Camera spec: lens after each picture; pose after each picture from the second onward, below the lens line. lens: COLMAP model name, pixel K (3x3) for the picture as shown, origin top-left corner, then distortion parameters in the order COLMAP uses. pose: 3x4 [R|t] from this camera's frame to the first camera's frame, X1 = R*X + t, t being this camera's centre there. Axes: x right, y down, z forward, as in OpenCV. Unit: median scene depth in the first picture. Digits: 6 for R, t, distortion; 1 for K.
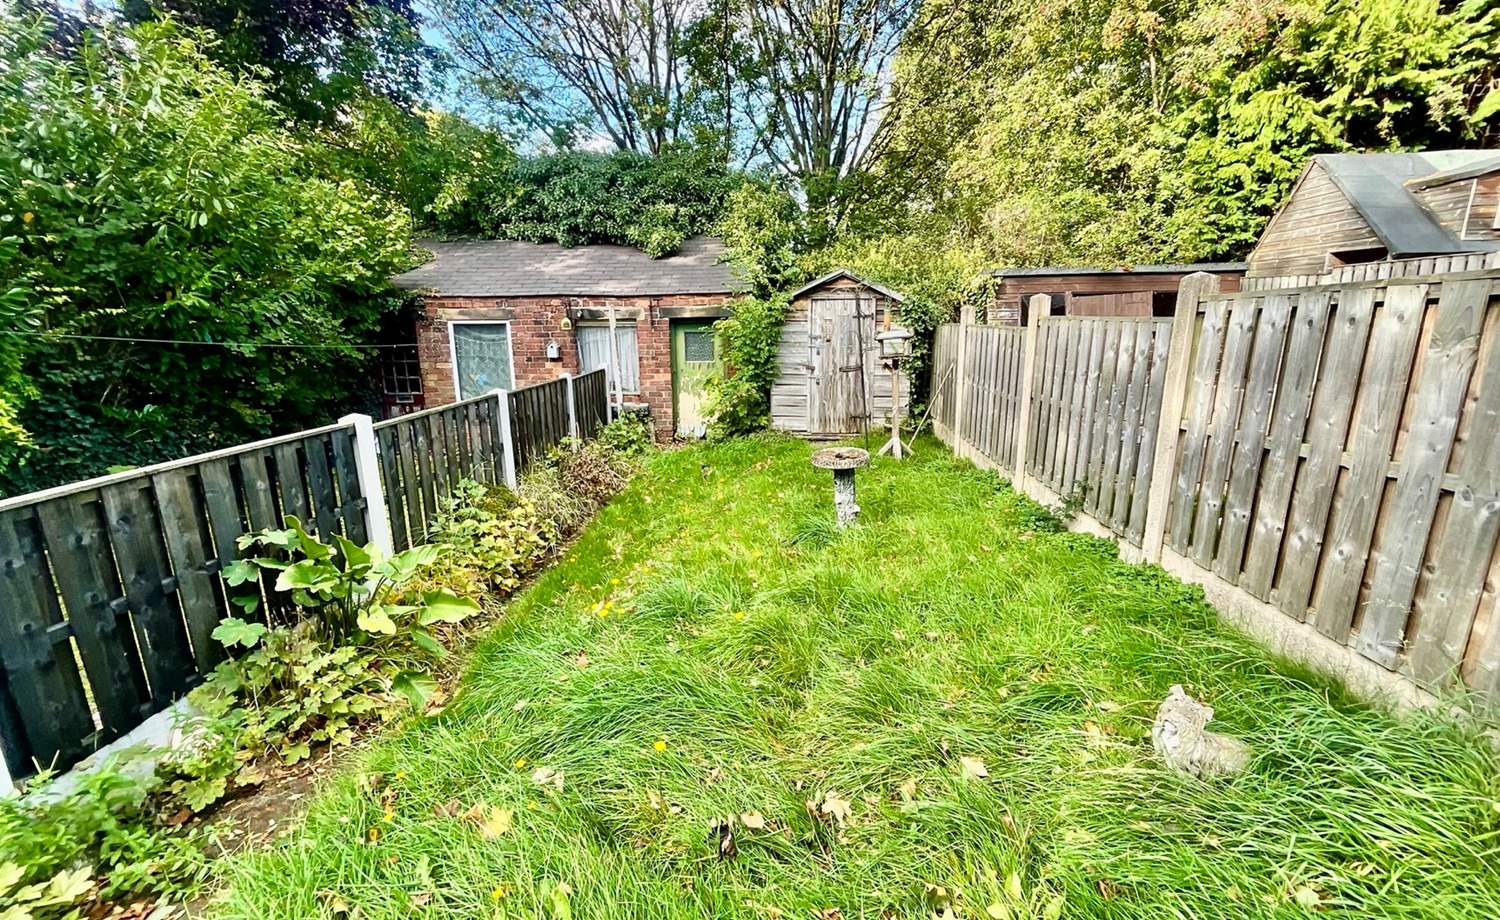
lens RADIAL K [[607.4, 0, 749.6], [0, 607.4, 461.7], [0, 0, 1]] dist [0.000189, 0.000625]
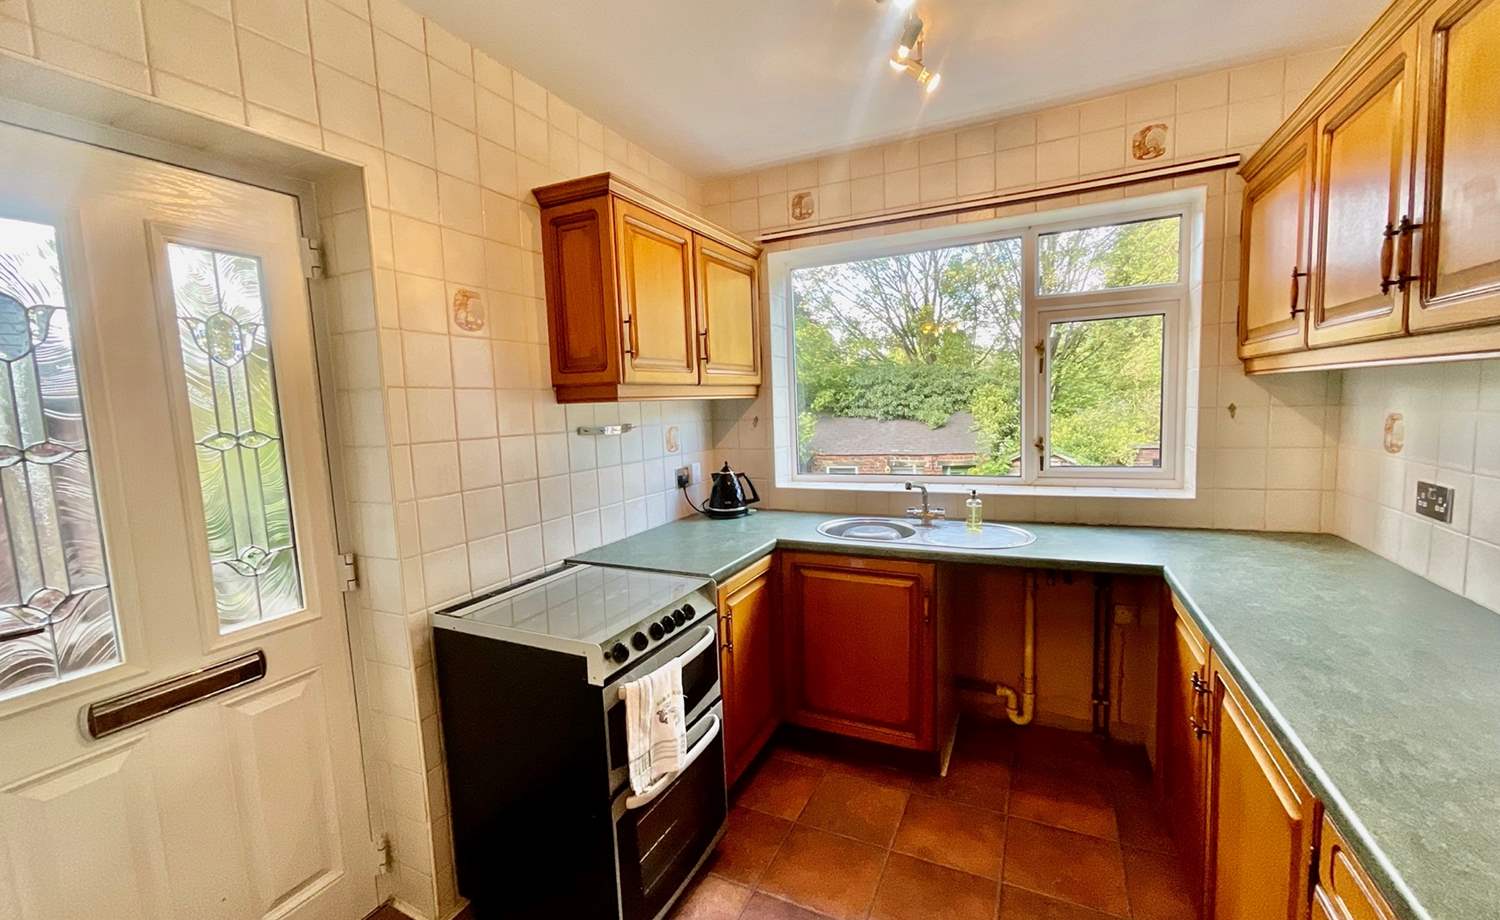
lens RADIAL K [[604.1, 0, 751.7], [0, 604.1, 463.0], [0, 0, 1]] dist [-0.002860, -0.000165]
pose [[0.926813, 0.003574, -0.375507, 0.022762], [-0.051976, 0.991551, -0.118846, 0.006599], [0.371910, 0.129666, 0.919168, -0.922589]]
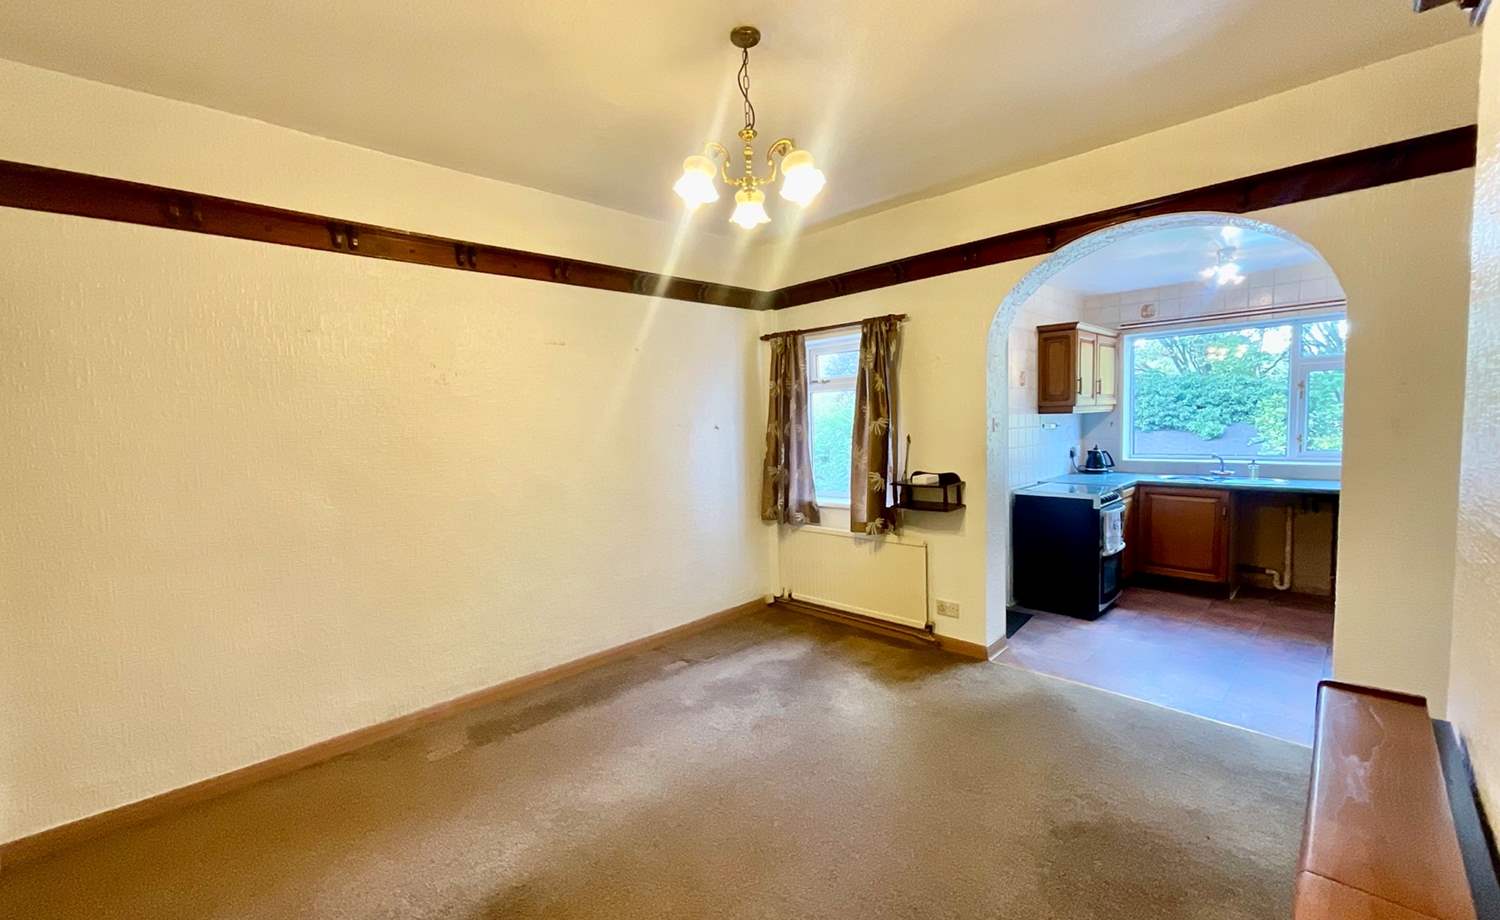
lens RADIAL K [[607.4, 0, 749.6], [0, 607.4, 461.7], [0, 0, 1]] dist [0.000189, 0.000625]
pose [[0.745952, 0.024762, -0.665540, 0.038091], [-0.126477, 0.986390, -0.105059, 0.095032], [0.653881, 0.162545, 0.738931, -1.317292]]
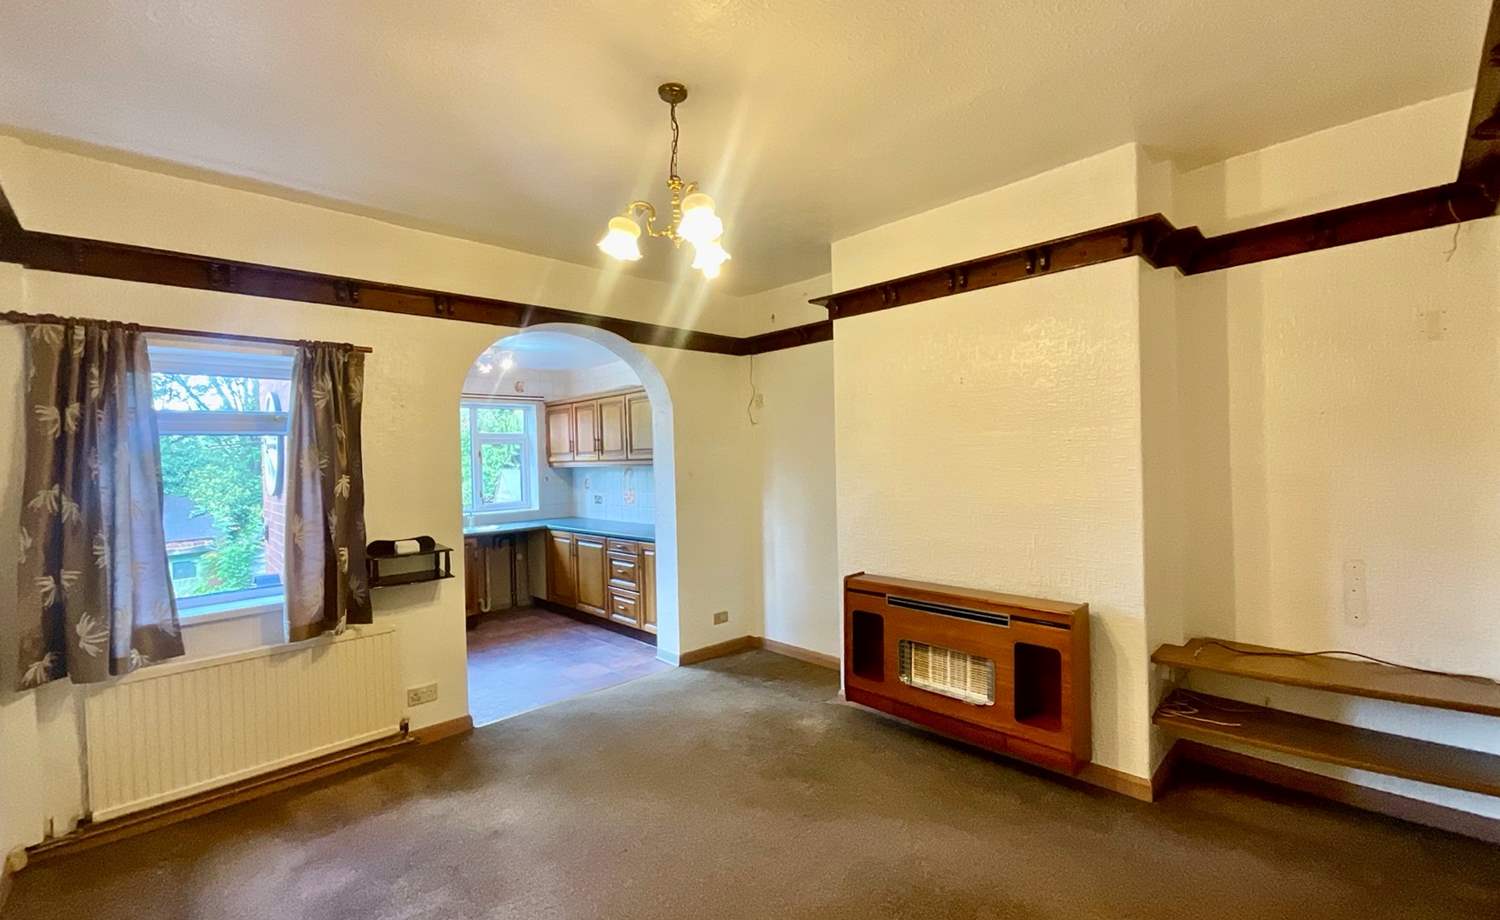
lens RADIAL K [[629.4, 0, 751.8], [0, 629.4, 466.1], [0, 0, 1]] dist [0.001483, 0.000393]
pose [[0.682957, -0.024461, 0.730049, -0.280634], [0.195392, 0.969137, -0.150316, 0.096409], [-0.703841, 0.245306, 0.666658, -1.323750]]
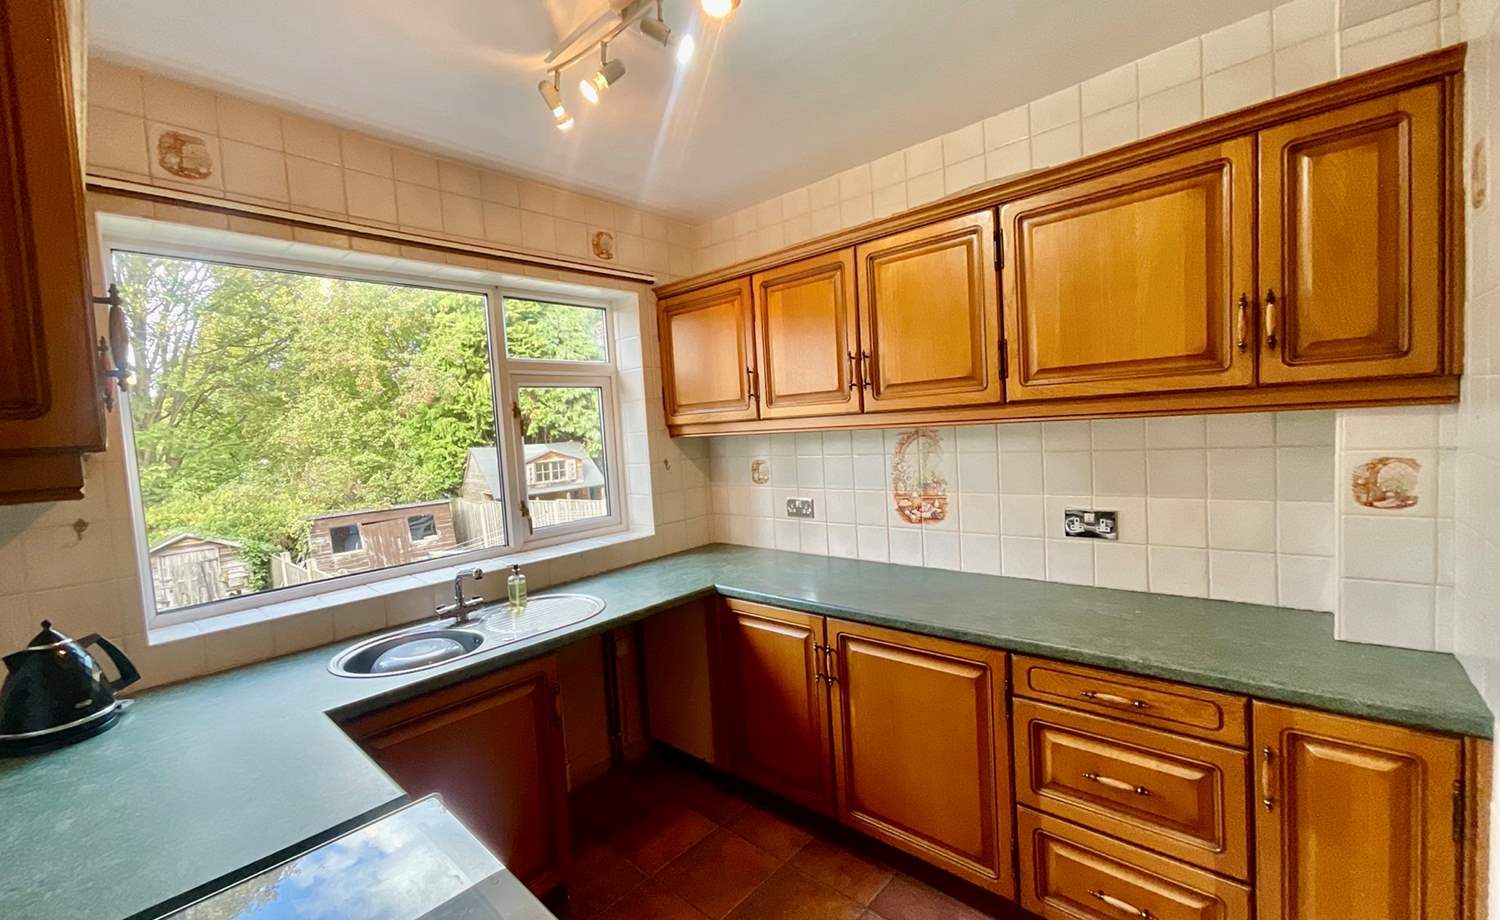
lens RADIAL K [[607.4, 0, 749.6], [0, 607.4, 461.7], [0, 0, 1]] dist [0.000189, 0.000625]
pose [[0.621598, -0.080435, 0.779196, -0.116820], [0.240068, 0.966410, -0.091752, -0.014099], [-0.745643, 0.244093, 0.620028, -0.864923]]
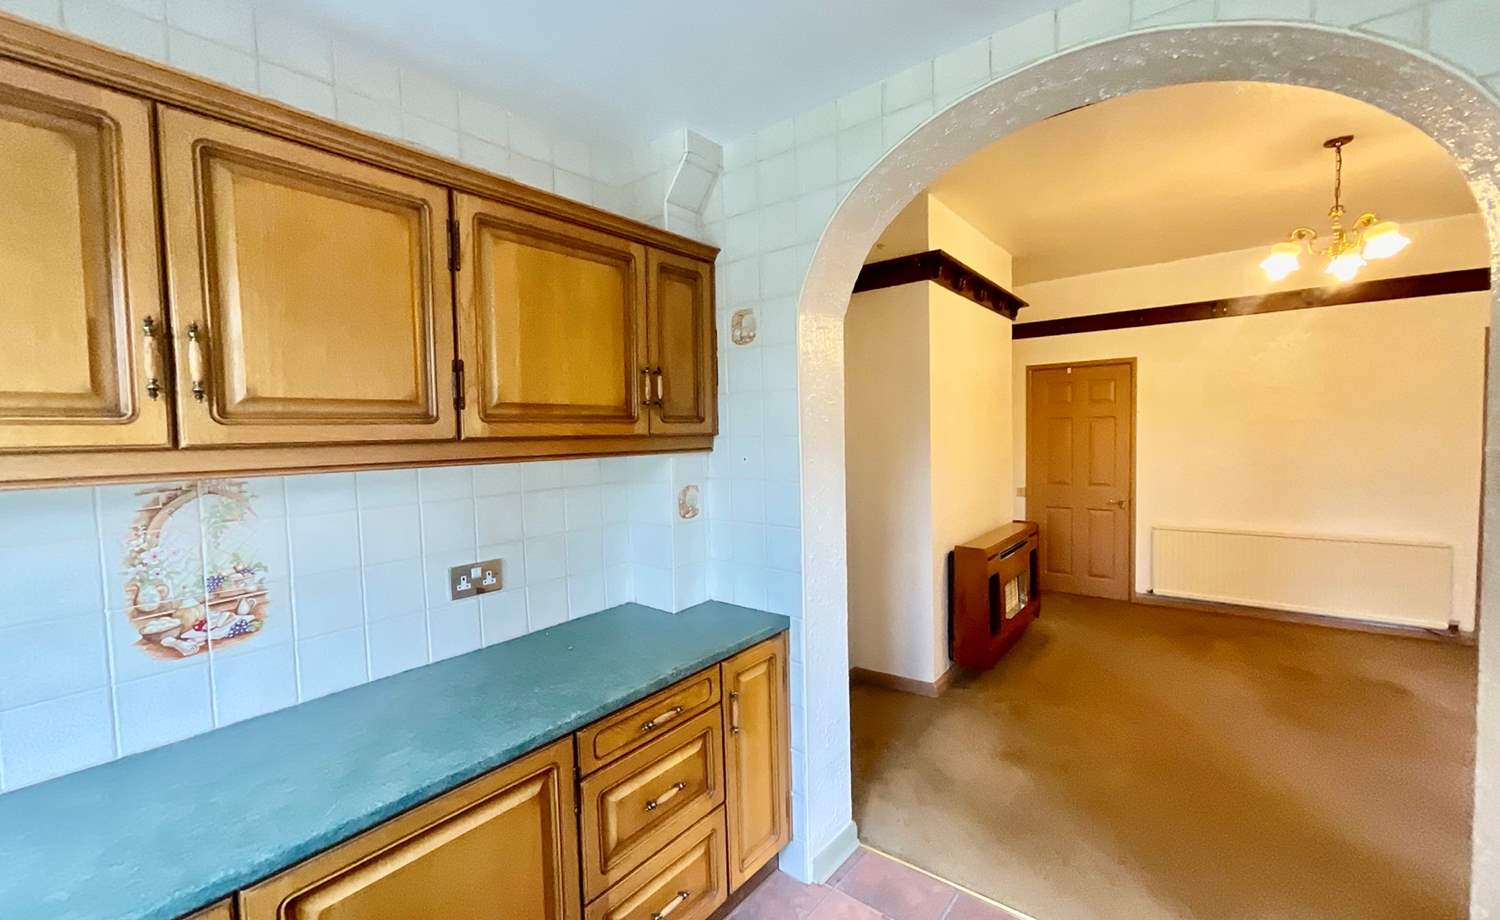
lens RADIAL K [[607.4, 0, 749.6], [0, 607.4, 461.7], [0, 0, 1]] dist [0.000189, 0.000625]
pose [[-0.812681, -0.004351, 0.582692, -0.056304], [0.163534, 0.958082, 0.235235, -0.052262], [-0.559291, 0.286460, -0.777904, -0.718993]]
